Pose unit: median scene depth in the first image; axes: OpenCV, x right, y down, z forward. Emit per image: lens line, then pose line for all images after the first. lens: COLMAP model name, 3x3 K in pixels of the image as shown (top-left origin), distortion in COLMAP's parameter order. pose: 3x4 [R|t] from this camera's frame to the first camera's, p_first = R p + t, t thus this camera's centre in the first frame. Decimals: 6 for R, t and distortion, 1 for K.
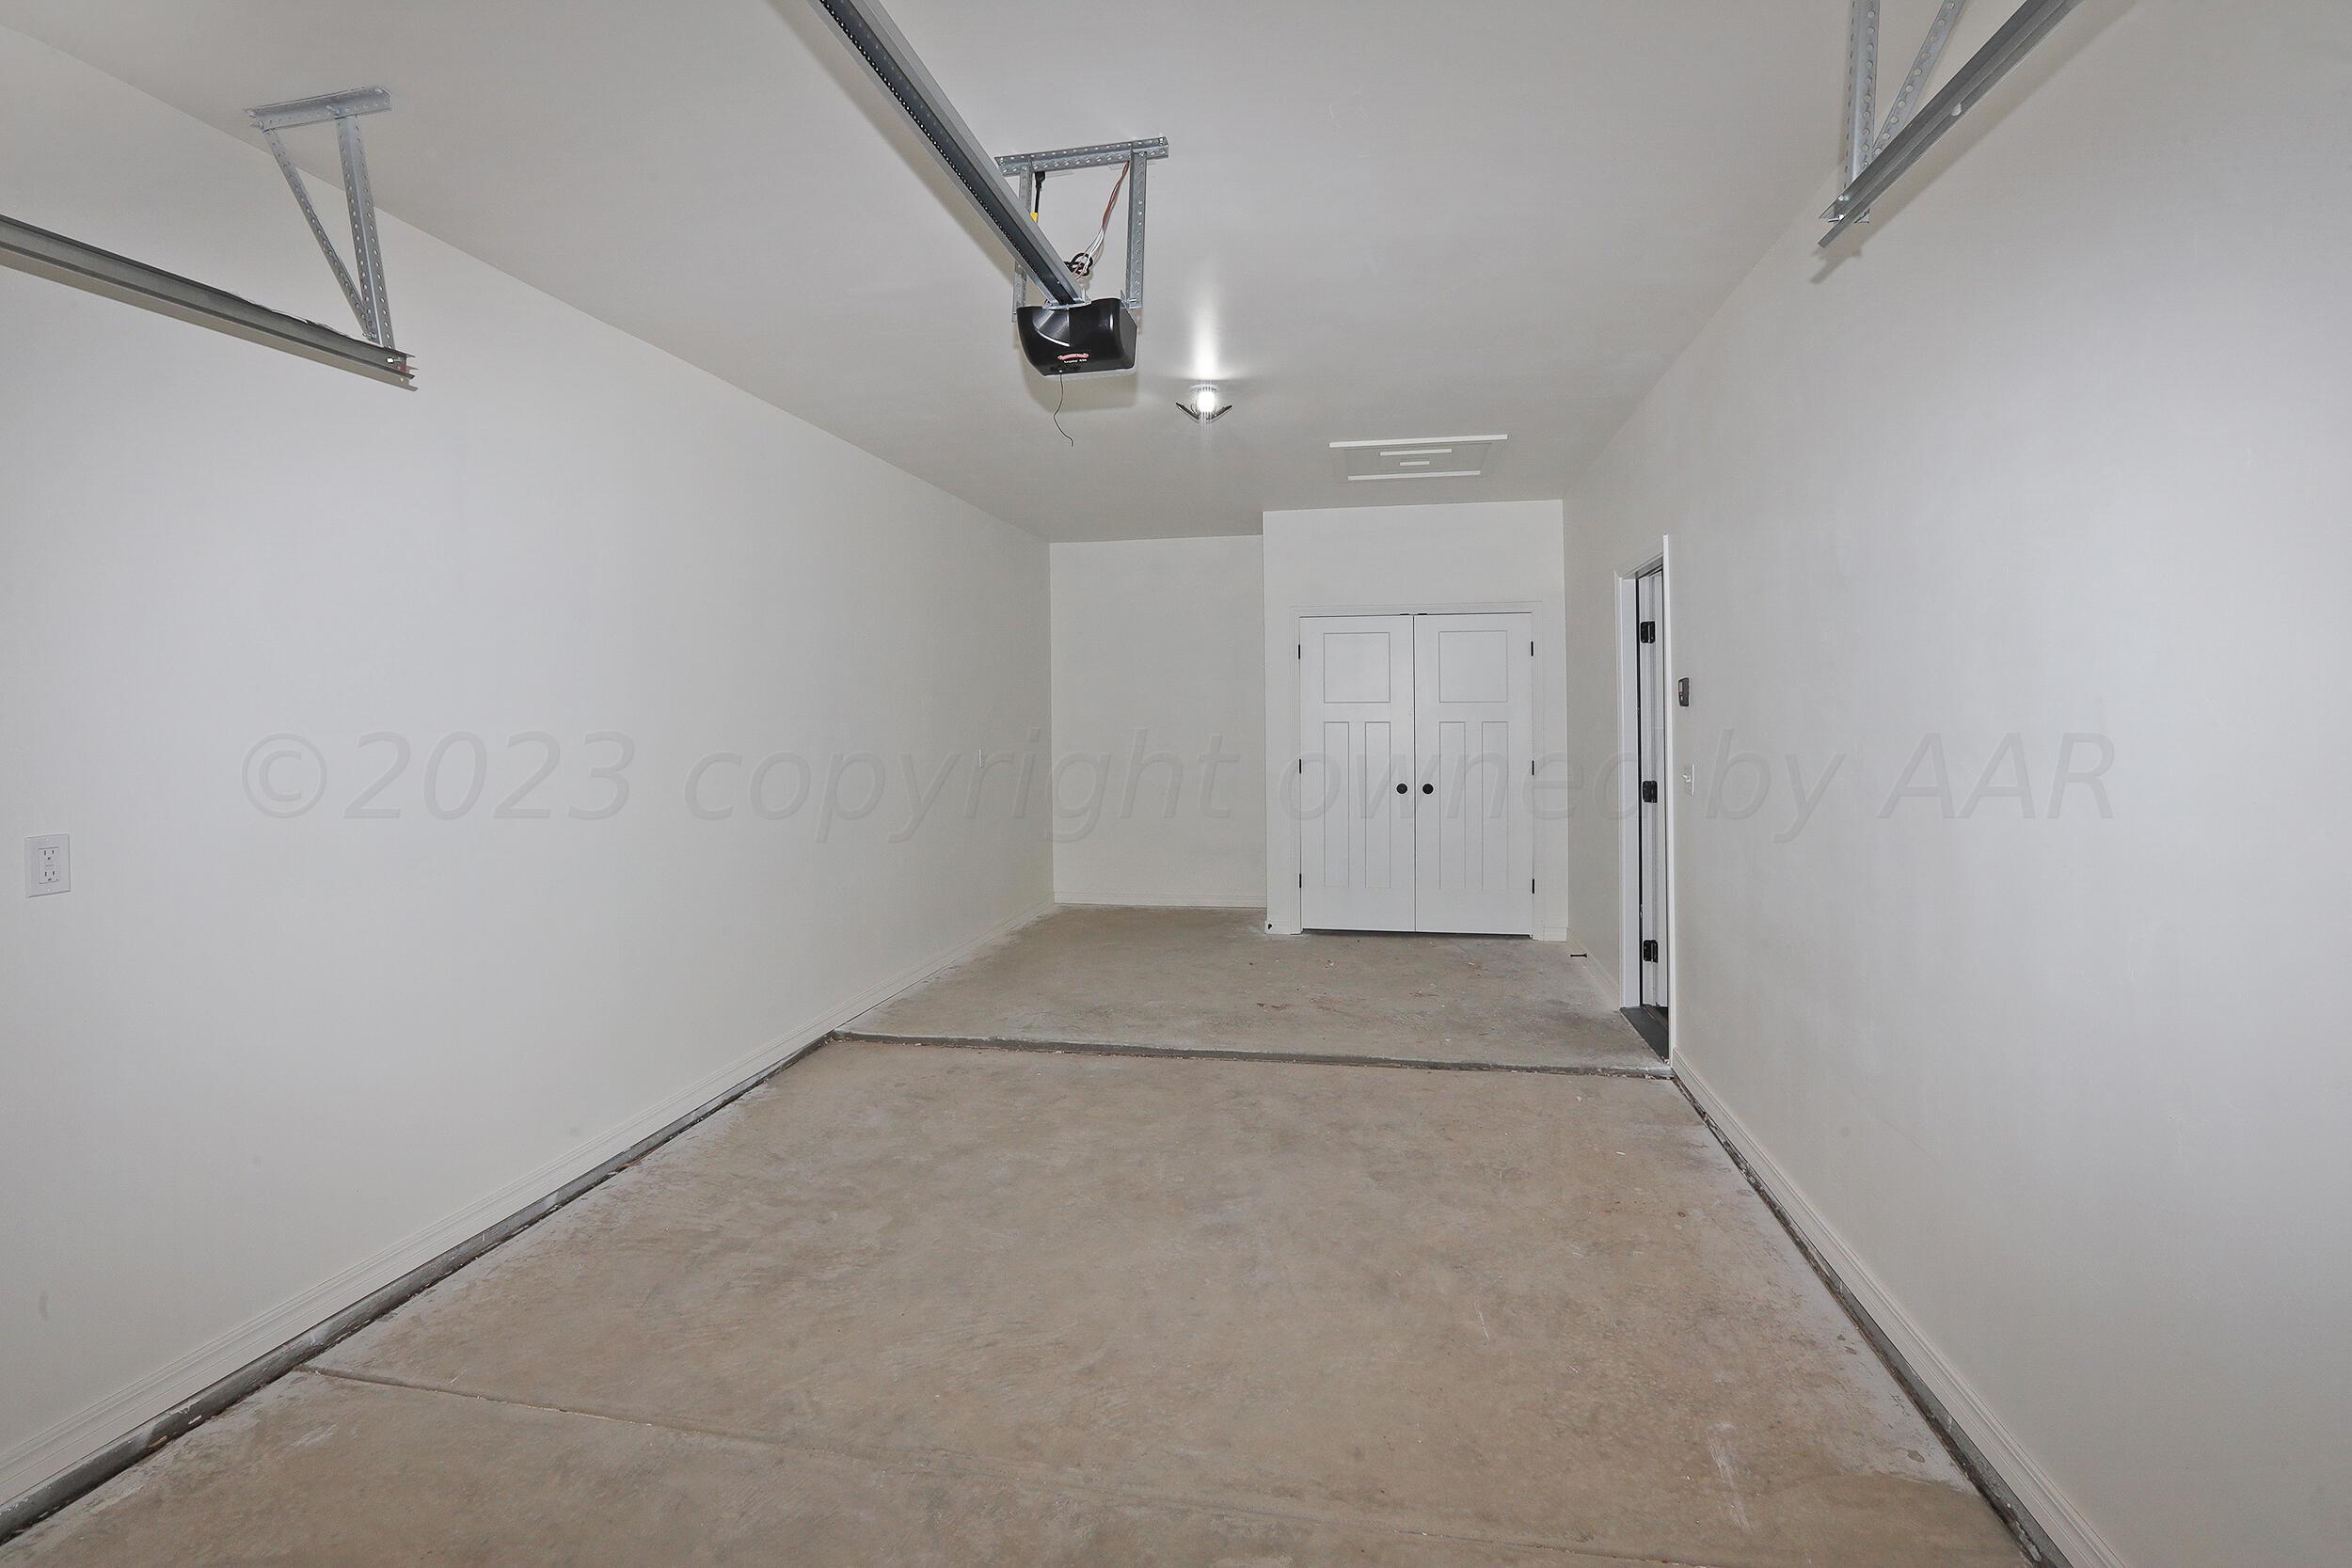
lens RADIAL K [[1115.9, 0, 1159.3], [0, 1115.9, 720.4], [0, 0, 1]] dist [-0.029234, 0.006214]
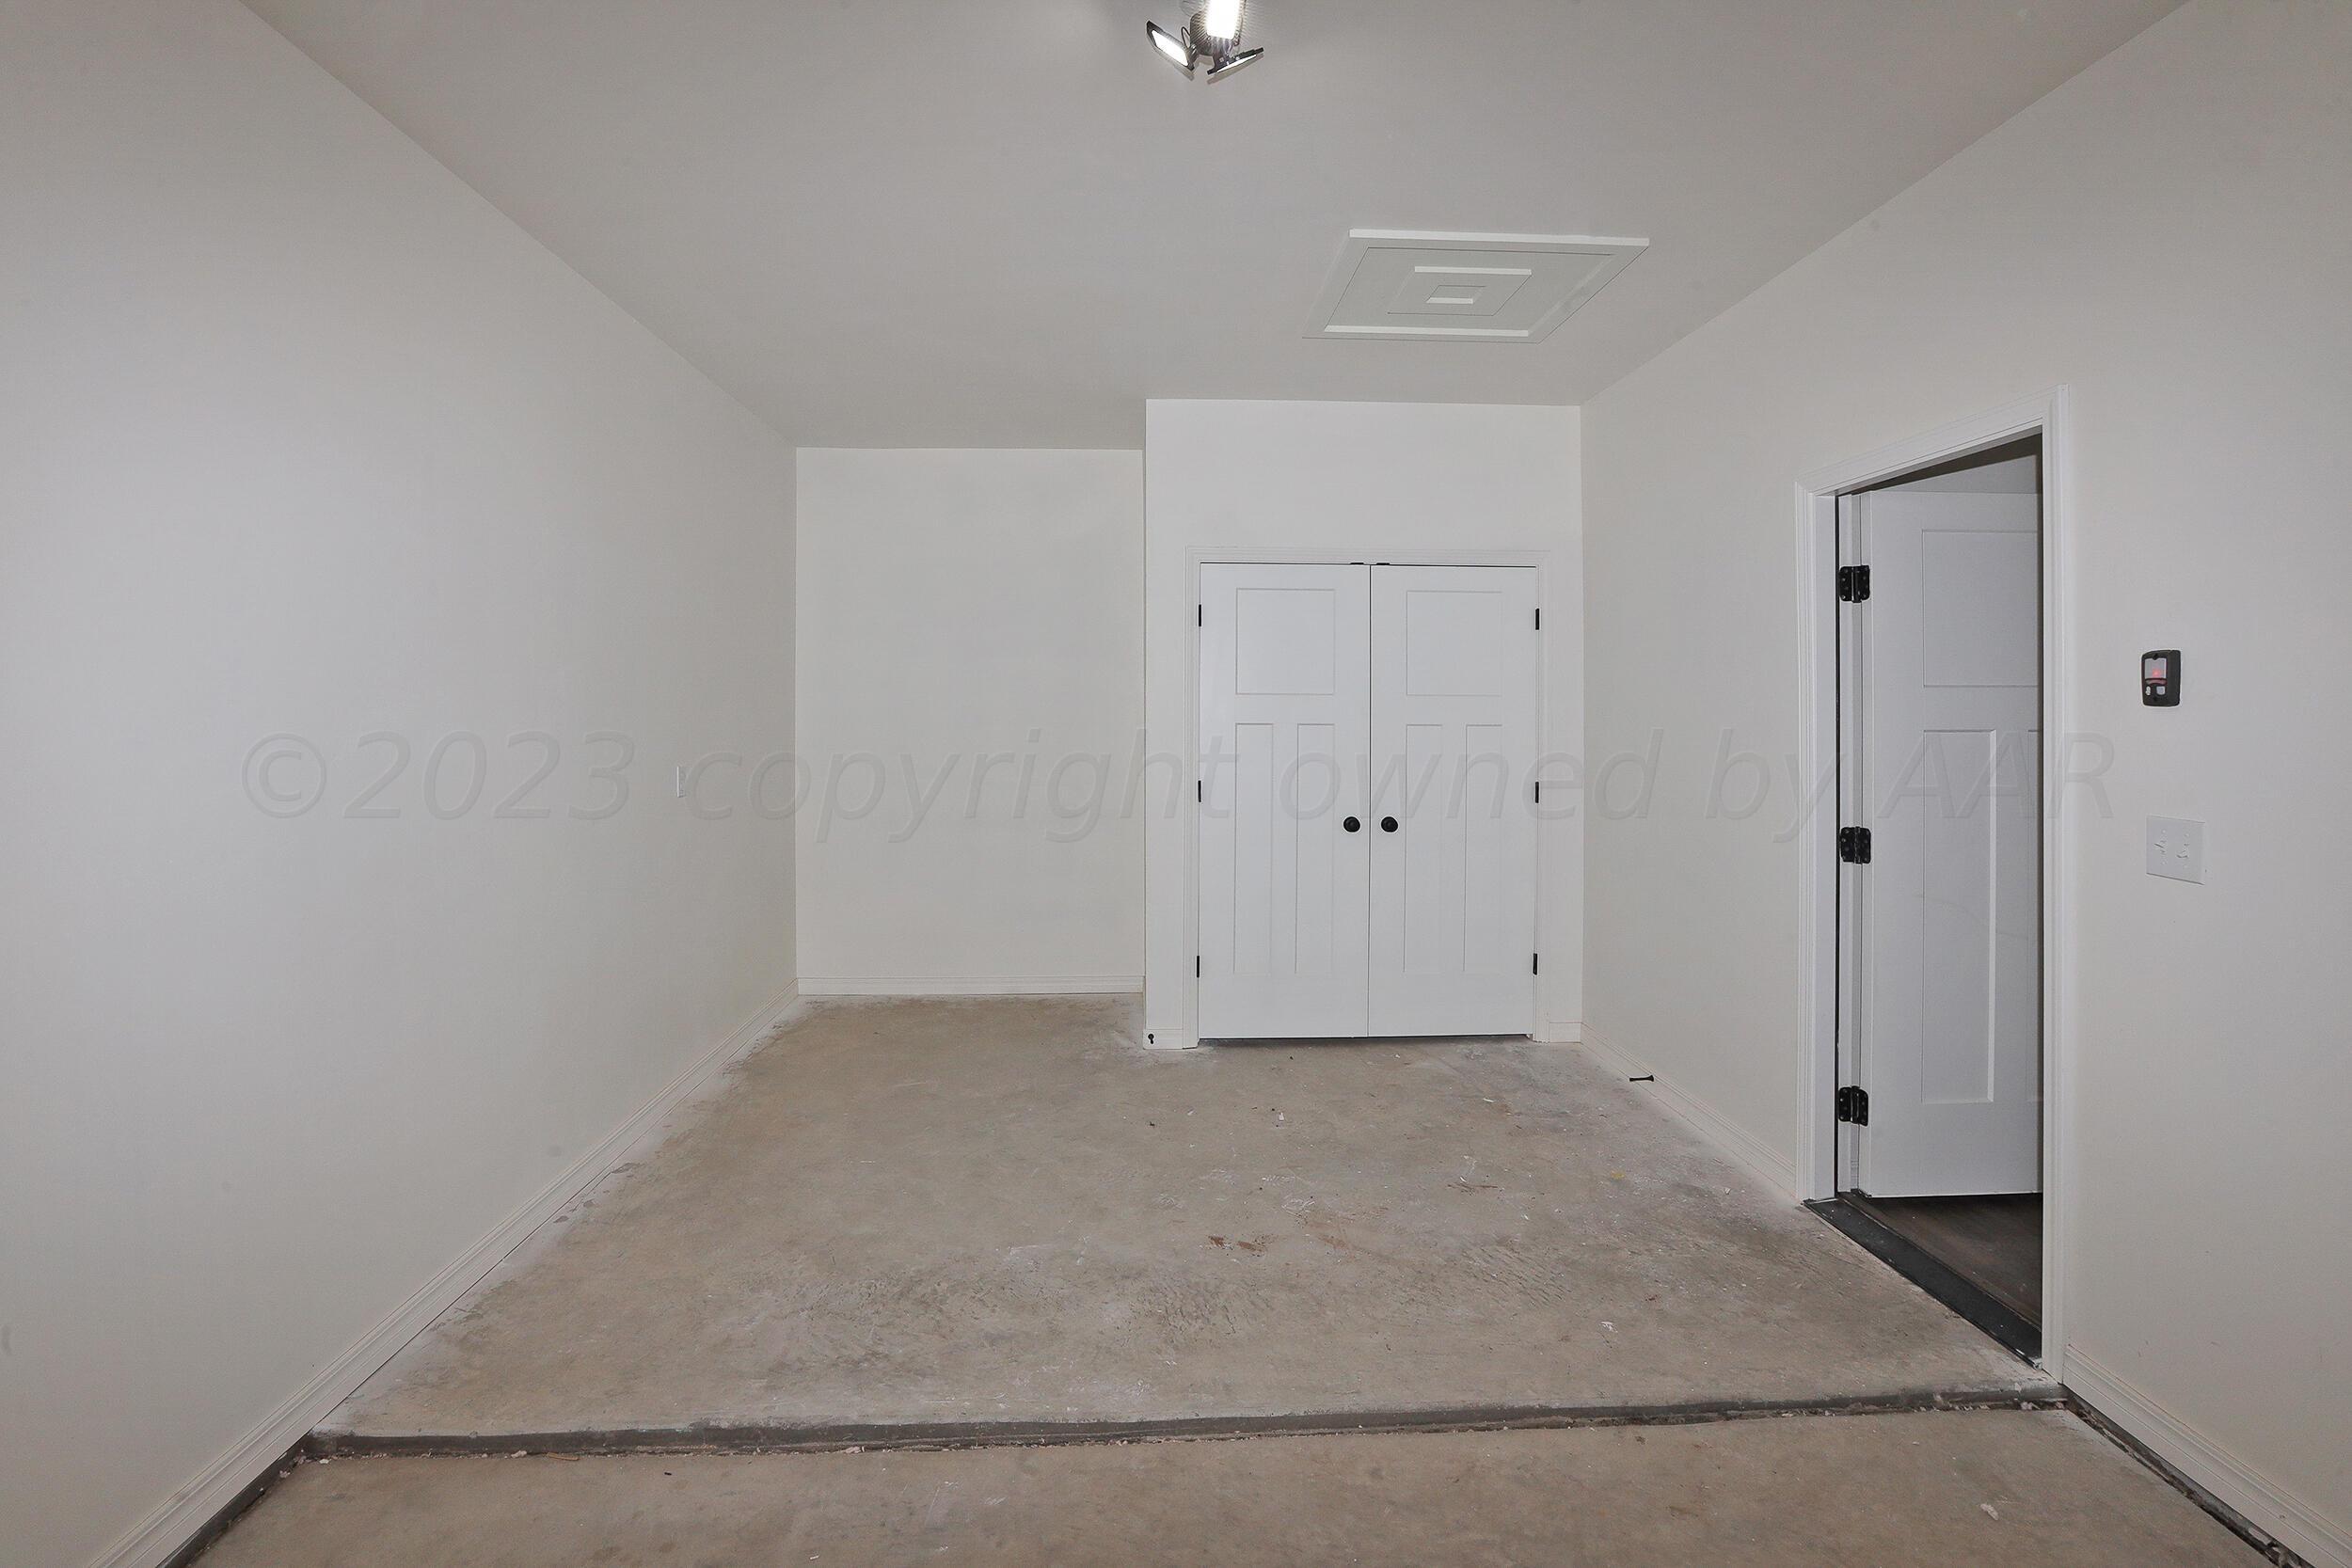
lens RADIAL K [[1115.9, 0, 1151.0], [0, 1115.9, 706.7], [0, 0, 1]] dist [-0.029234, 0.006214]
pose [[0.971907, 0.009486, 0.235173, -0.058958], [-0.007566, 0.999930, -0.009063, -0.002247], [-0.235243, 0.007029, 0.971911, 0.390255]]
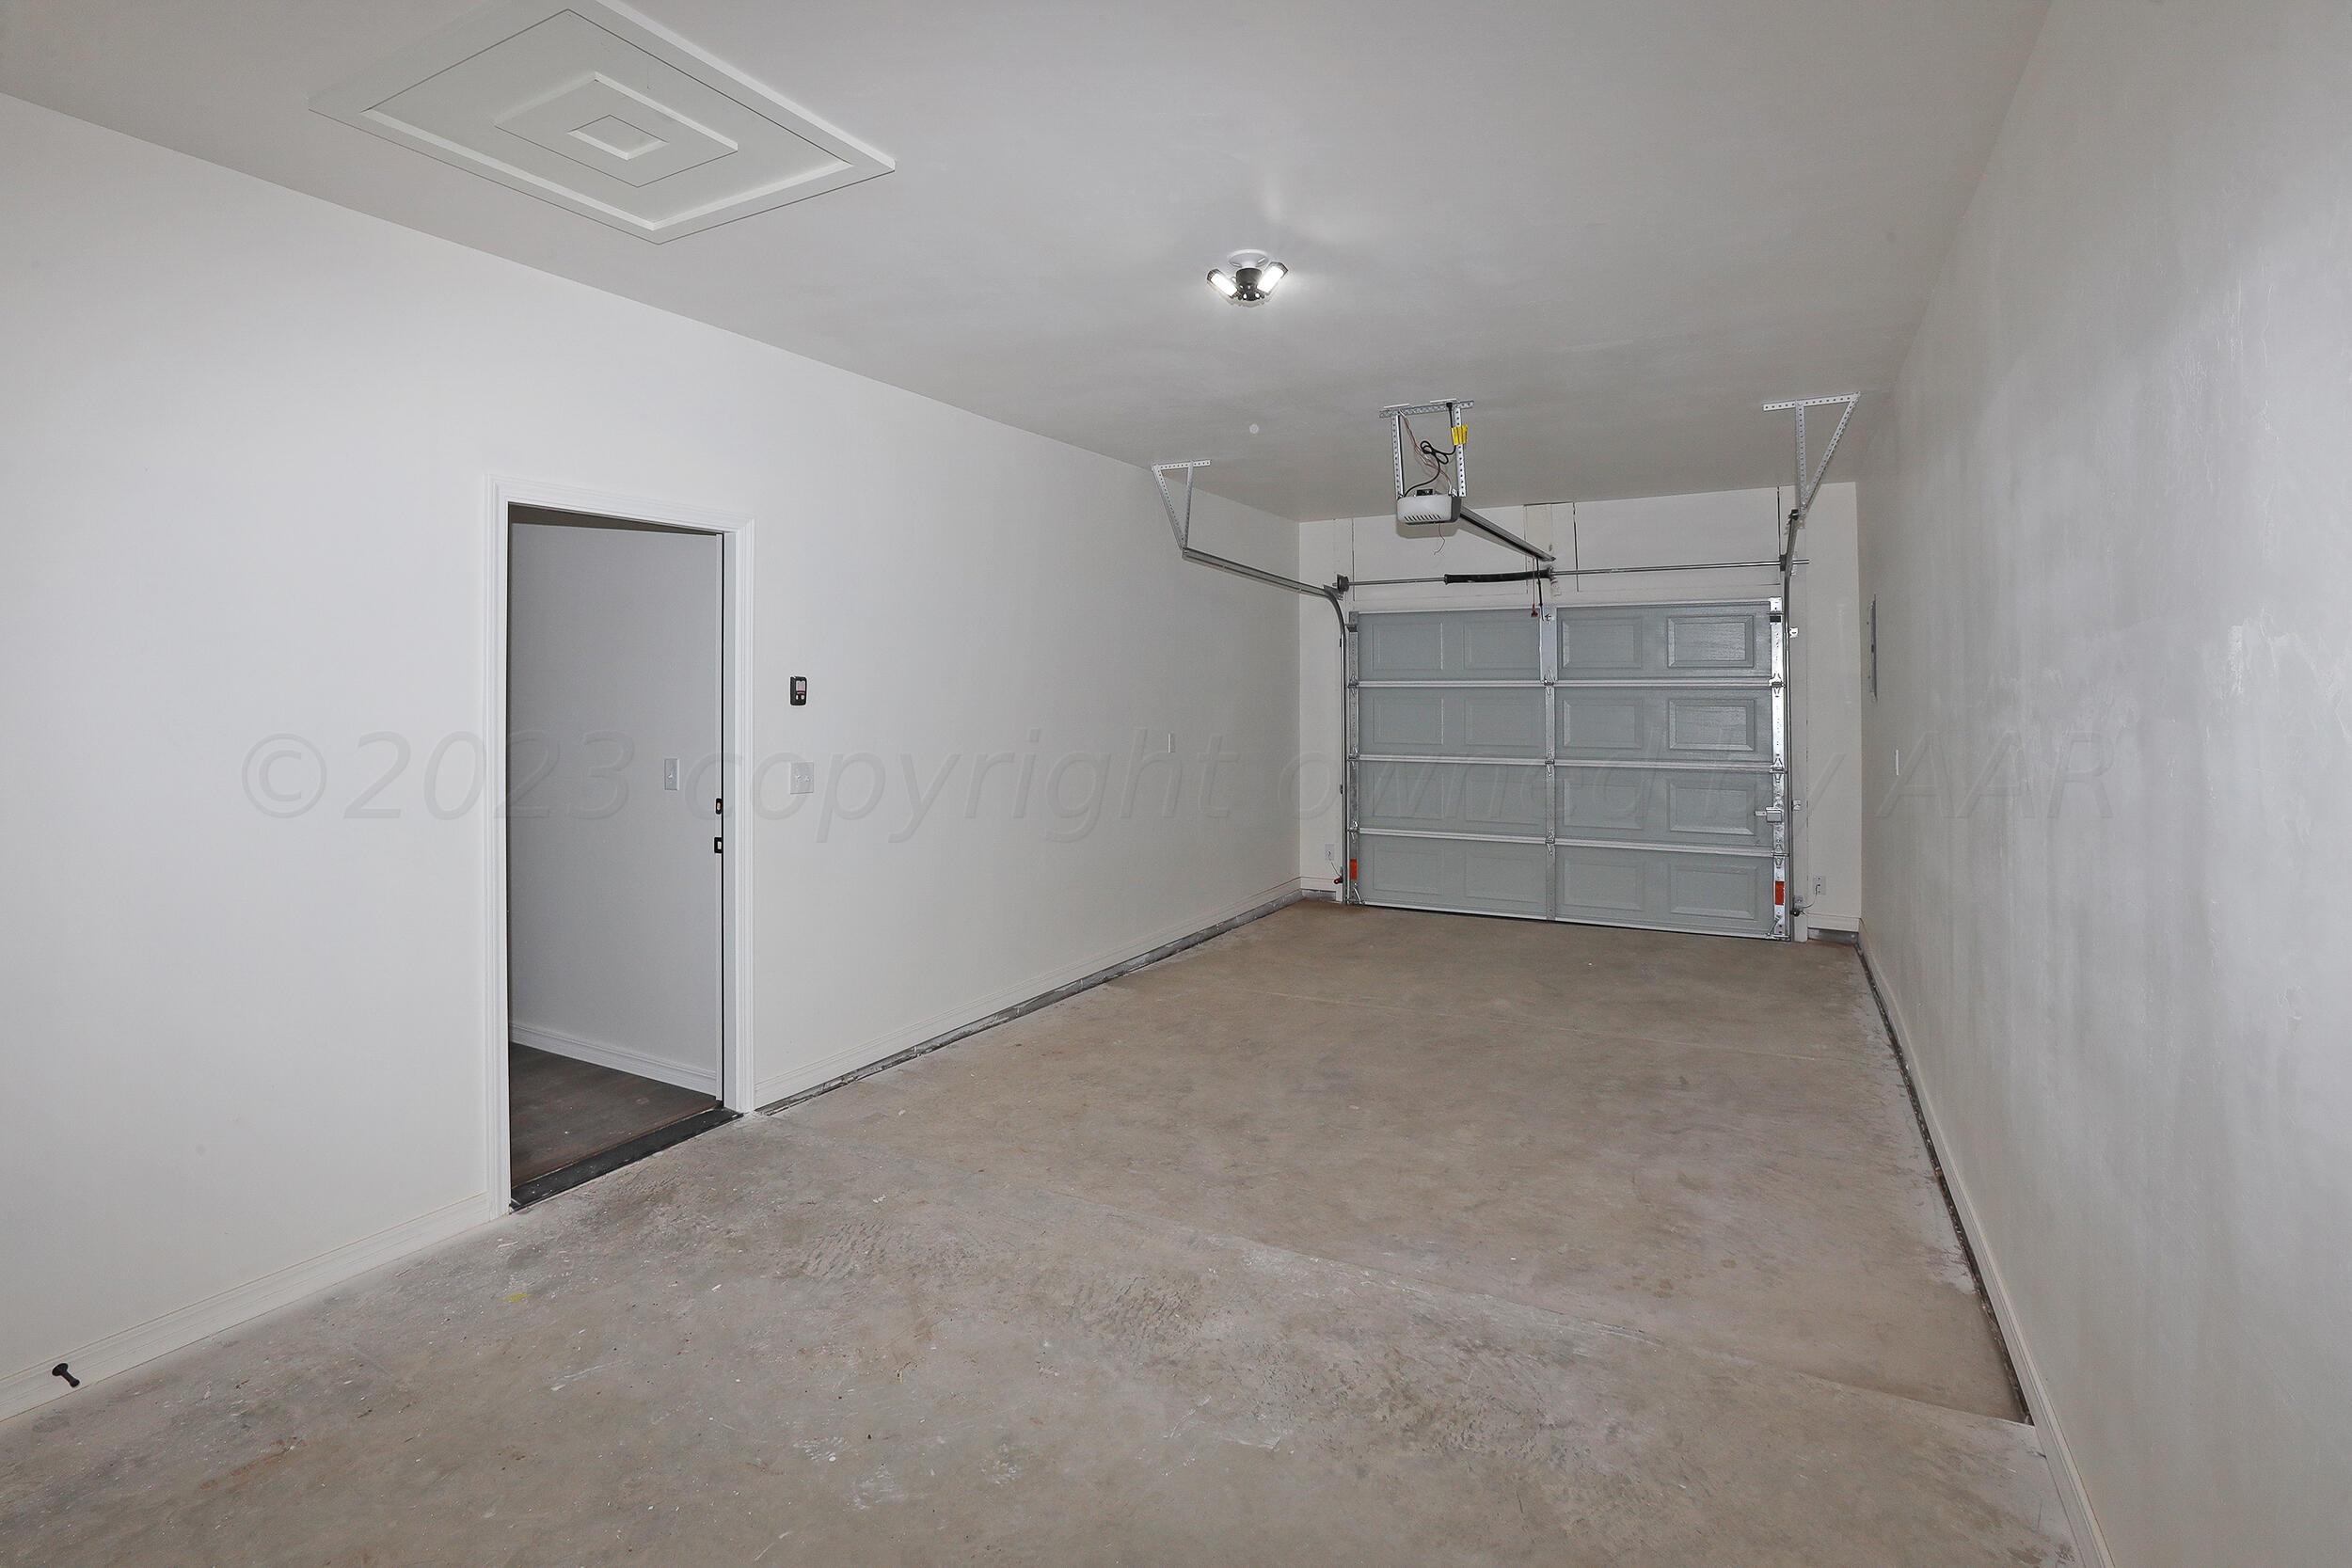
lens RADIAL K [[1115.9, 0, 1114.8], [0, 1115.9, 680.8], [0, 0, 1]] dist [-0.029234, 0.006214]
pose [[-0.943145, 0.017752, 0.331908, -0.074865], [0.015993, 0.999840, -0.008032, -0.013466], [-0.331998, -0.002267, -0.943277, 1.163341]]
